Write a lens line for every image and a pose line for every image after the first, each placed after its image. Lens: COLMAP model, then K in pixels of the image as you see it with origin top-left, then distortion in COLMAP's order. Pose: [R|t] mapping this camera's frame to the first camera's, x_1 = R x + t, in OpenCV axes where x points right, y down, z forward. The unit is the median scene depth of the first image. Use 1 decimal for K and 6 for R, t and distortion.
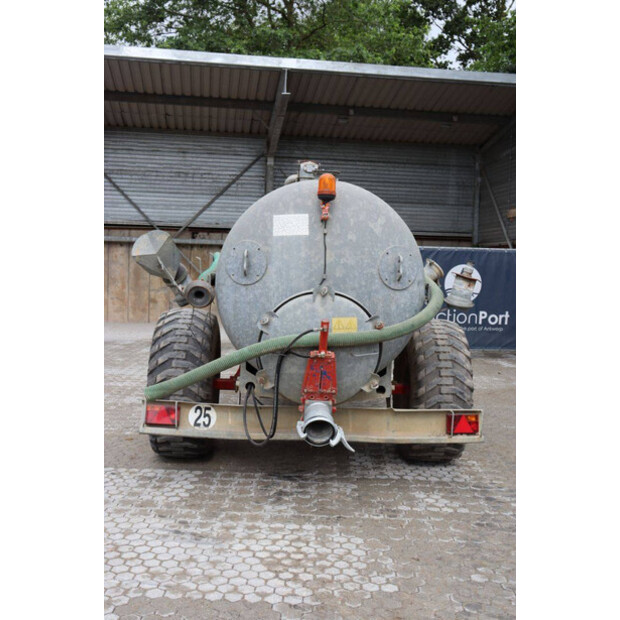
lens RADIAL K [[706.9, 0, 310.0], [0, 706.9, 310.0], [0, 0, 1]] dist [-0.085263, 0.332926]
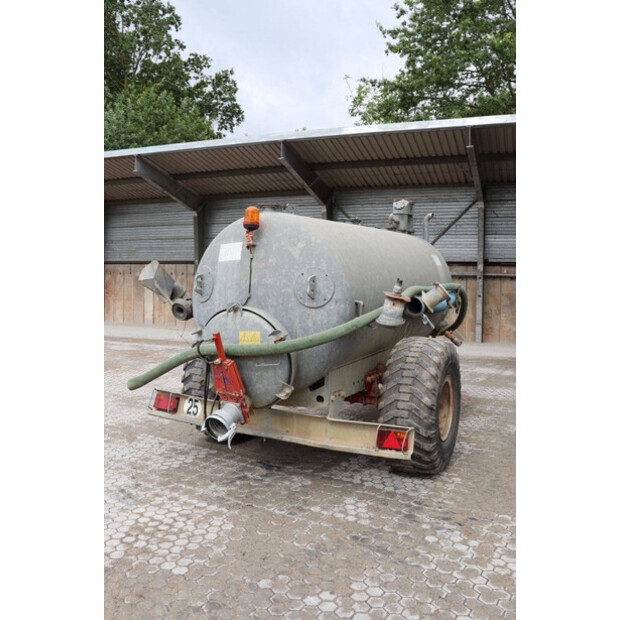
lens RADIAL K [[550.2, 0, 310.0], [0, 550.2, 310.0], [0, 0, 1]] dist [-0.157706, 0.189016]
pose [[0.868617, 0.010623, -0.495370, 0.547801], [-0.027665, 0.999250, -0.027082, -0.001705], [0.494711, 0.037229, 0.868260, 0.269183]]
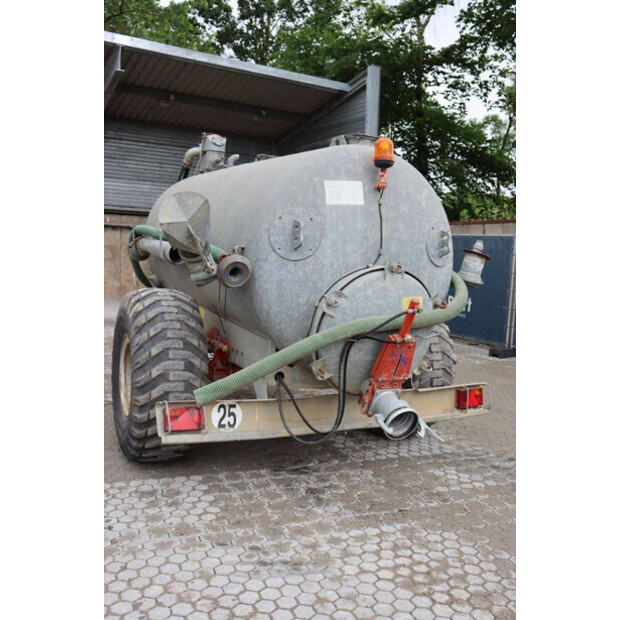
lens RADIAL K [[606.1, 0, 310.0], [0, 606.1, 310.0], [0, 0, 1]] dist [-0.106798, 0.182369]
pose [[0.921444, -0.027522, 0.387536, -0.363047], [0.011479, 0.998981, 0.043651, -0.007513], [-0.388343, -0.035773, 0.920820, 0.316953]]
